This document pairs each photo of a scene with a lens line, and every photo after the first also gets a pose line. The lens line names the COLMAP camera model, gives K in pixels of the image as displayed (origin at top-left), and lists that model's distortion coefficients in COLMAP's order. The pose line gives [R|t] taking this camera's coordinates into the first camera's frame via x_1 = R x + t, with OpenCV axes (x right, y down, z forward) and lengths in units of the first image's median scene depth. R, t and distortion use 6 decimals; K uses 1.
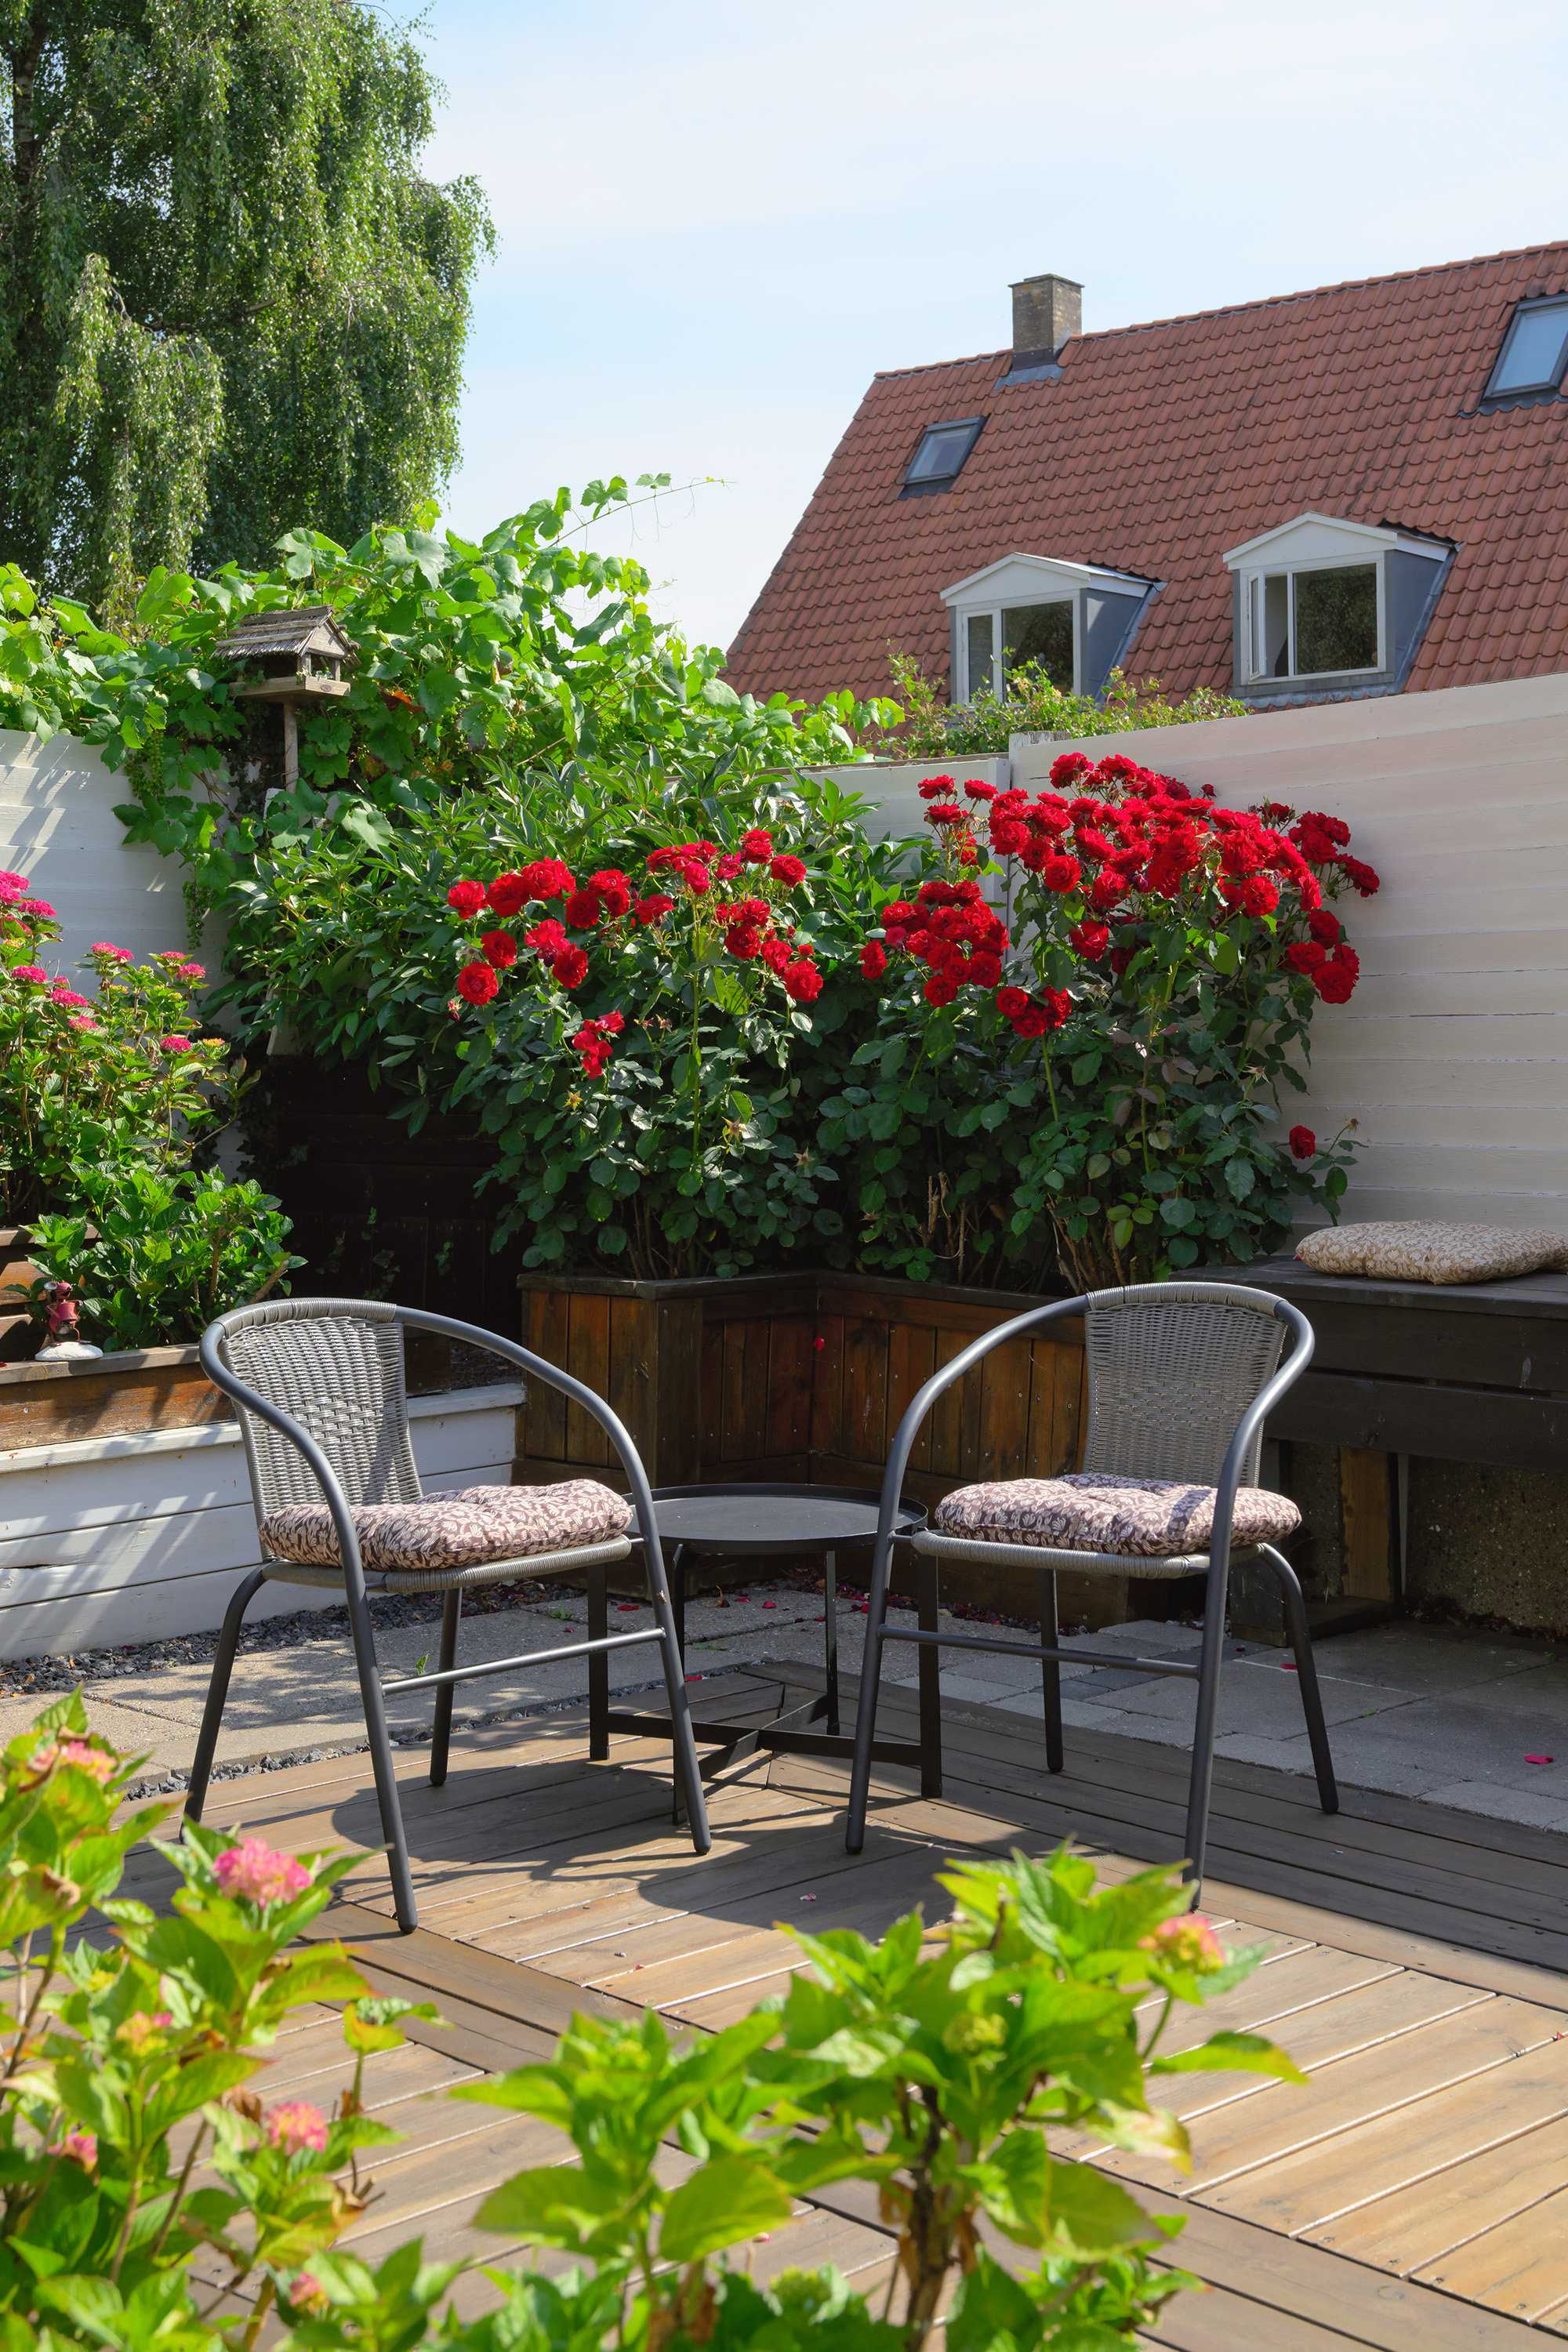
lens RADIAL K [[2930.2, 0, 727.8], [0, 2930.2, 1030.9], [0, 0, 1]] dist [-0.002394, -0.012776]
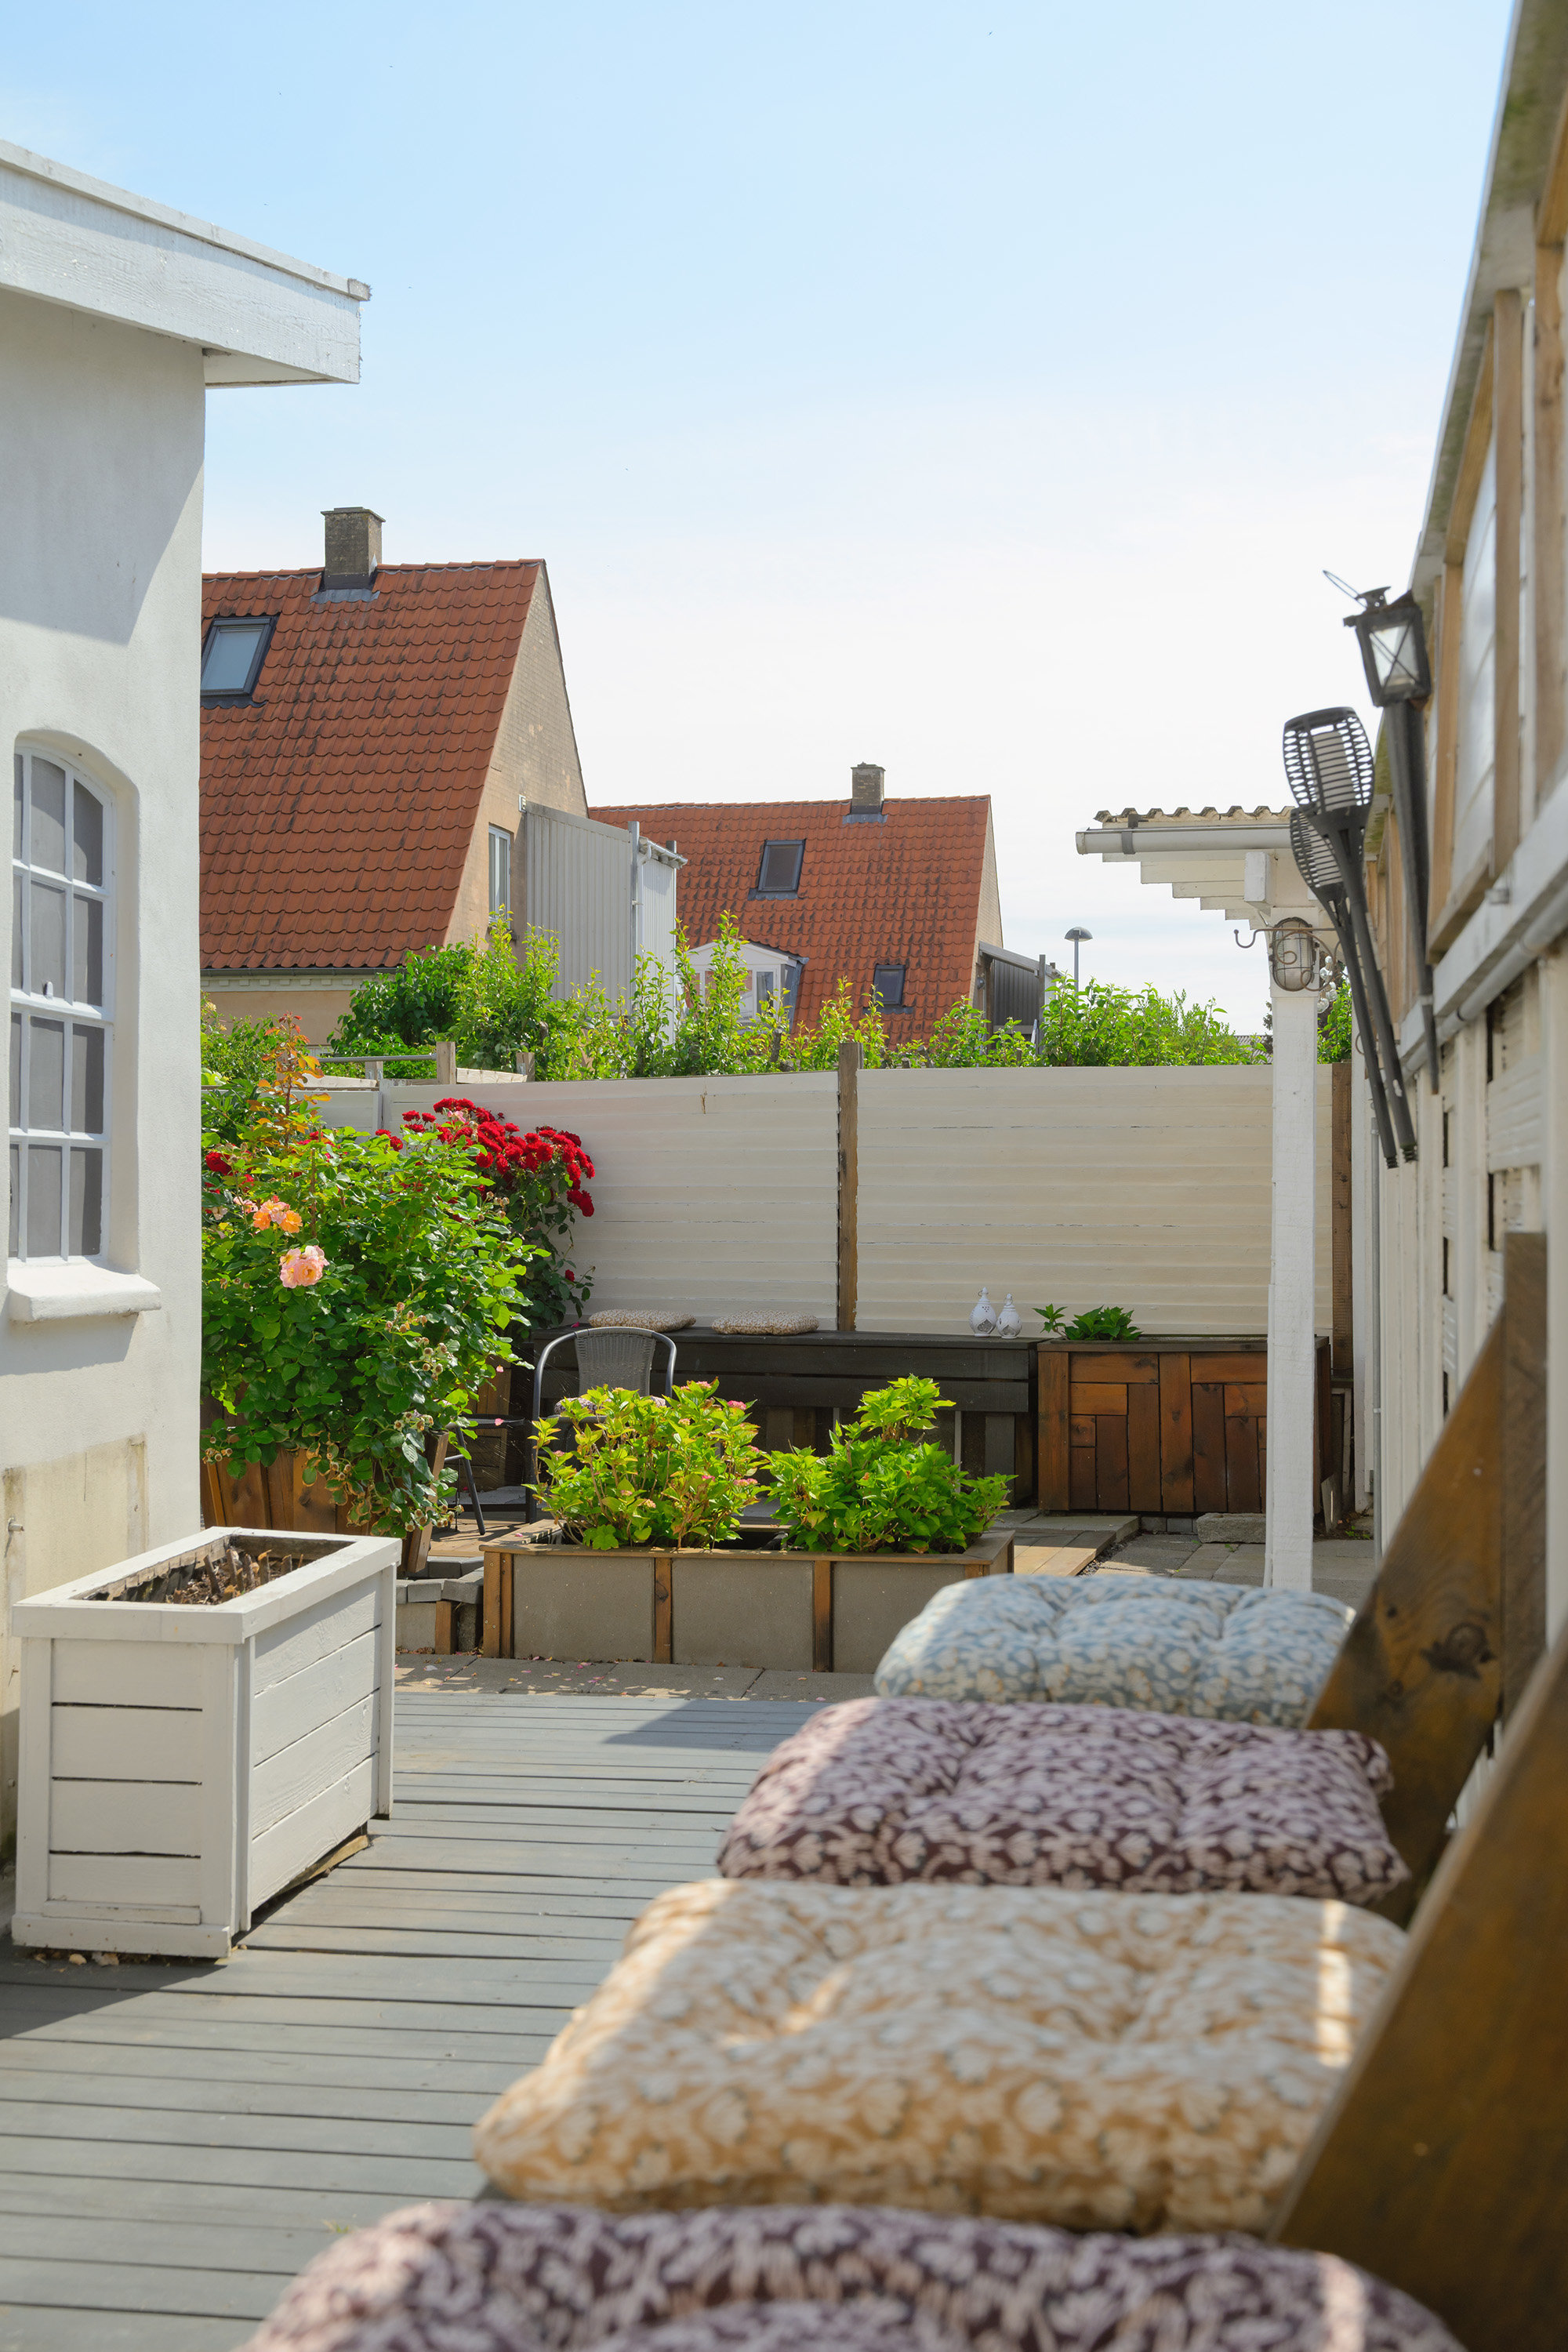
lens RADIAL K [[2902.0, 0, 784.0], [0, 2902.0, 1176.0], [0, 0, 1]] dist [-0.016397, -0.013577]
pose [[0.862305, 0.013922, 0.506198, -0.595281], [-0.010673, 0.999900, -0.009318, -0.015914], [-0.506277, 0.002632, 0.862367, -0.768054]]
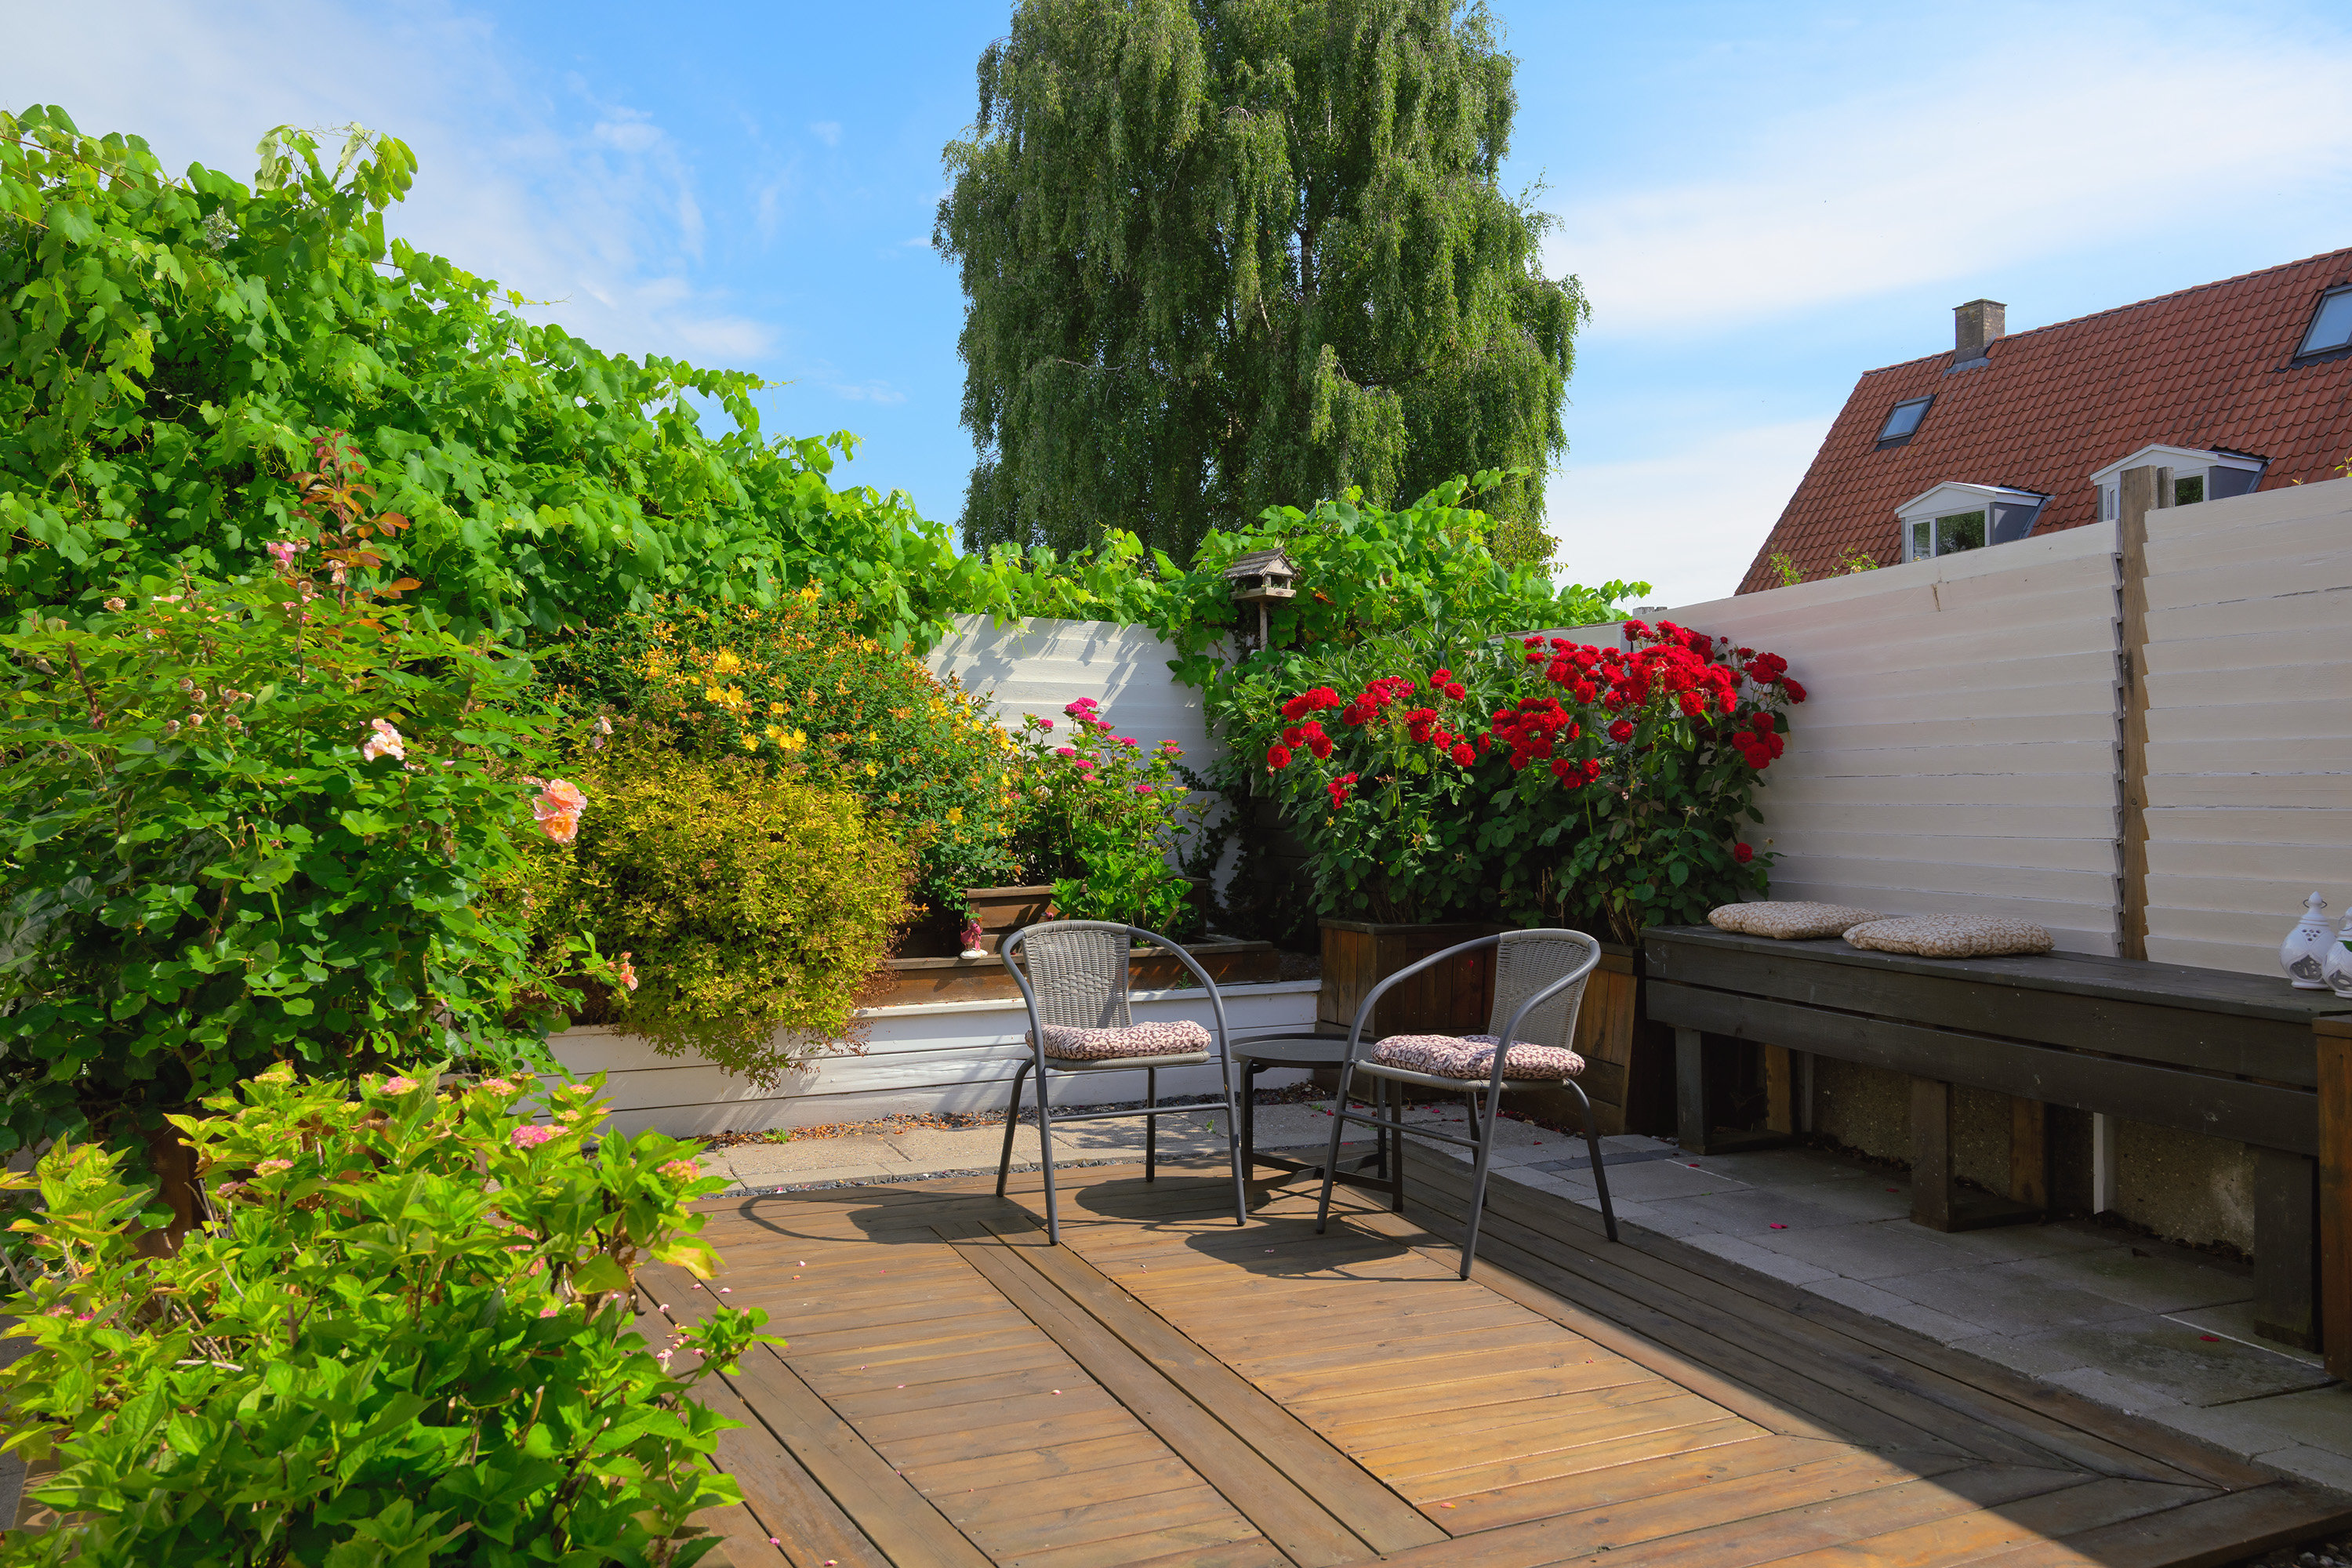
lens RADIAL K [[1734.4, 0, 1163.6], [0, 1734.4, 783.3], [0, 0, 1]] dist [-0.004261, 0.000459]
pose [[0.933773, 0.006134, -0.357813, 0.176261], [-0.006892, 0.999976, -0.000842, 0.001287], [0.357800, 0.003252, 0.933793, -0.022001]]
